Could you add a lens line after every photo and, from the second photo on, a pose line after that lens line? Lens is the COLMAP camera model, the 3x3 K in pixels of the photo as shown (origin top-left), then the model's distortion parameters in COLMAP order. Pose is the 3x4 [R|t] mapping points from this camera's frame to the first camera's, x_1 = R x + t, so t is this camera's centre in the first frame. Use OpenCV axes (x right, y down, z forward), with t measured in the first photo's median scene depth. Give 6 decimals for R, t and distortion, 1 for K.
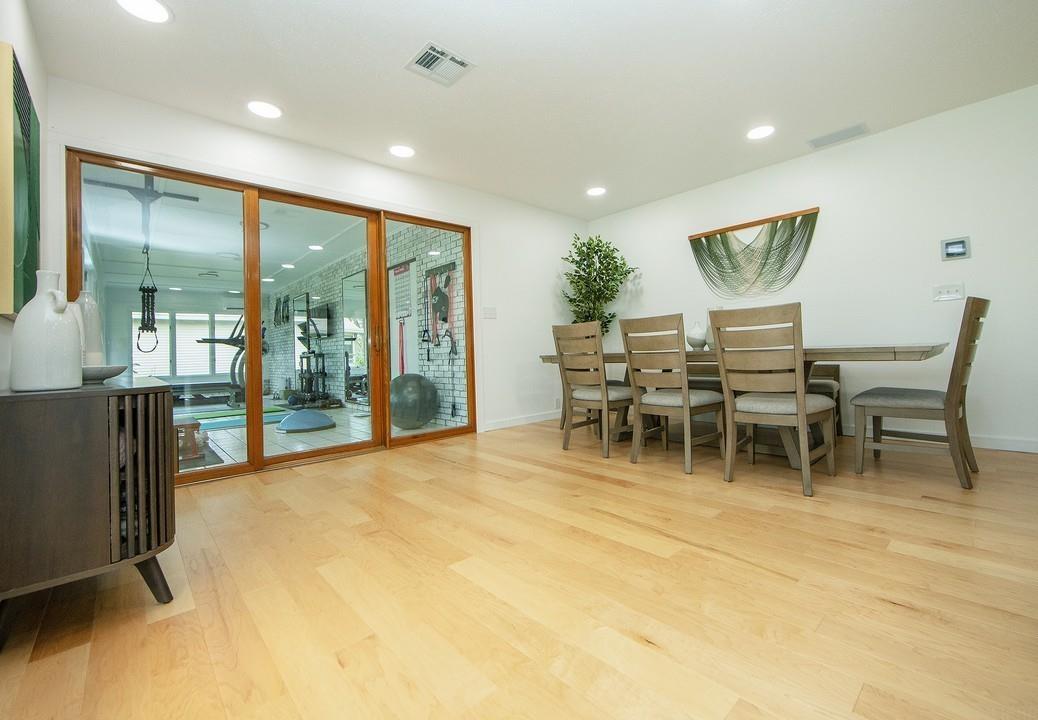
lens RADIAL K [[451.7, 0, 568.7], [0, 451.7, 339.6], [0, 0, 1]] dist [-0.015594, 0.002846]
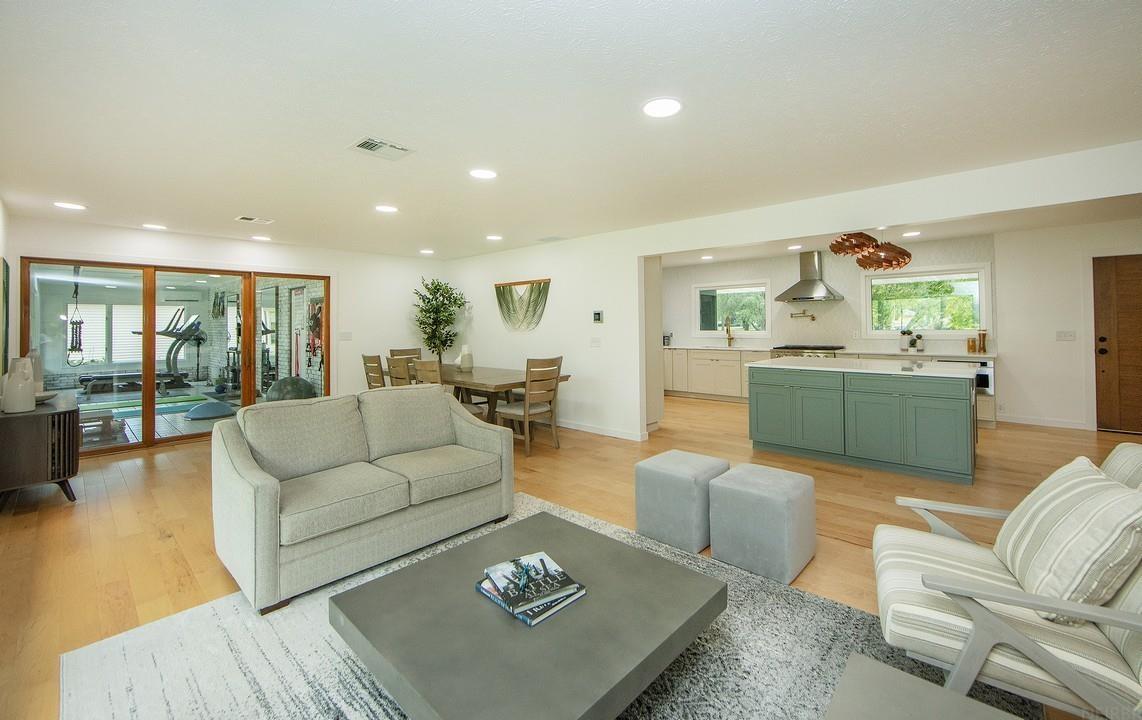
lens RADIAL K [[464.6, 0, 613.1], [0, 464.6, 318.6], [0, 0, 1]] dist [-0.003459, -0.000759]
pose [[0.995619, 0.024325, 0.090278, 0.608768], [-0.024935, 0.999673, 0.005626, -0.164783], [-0.090112, -0.007853, 0.995901, -0.602288]]
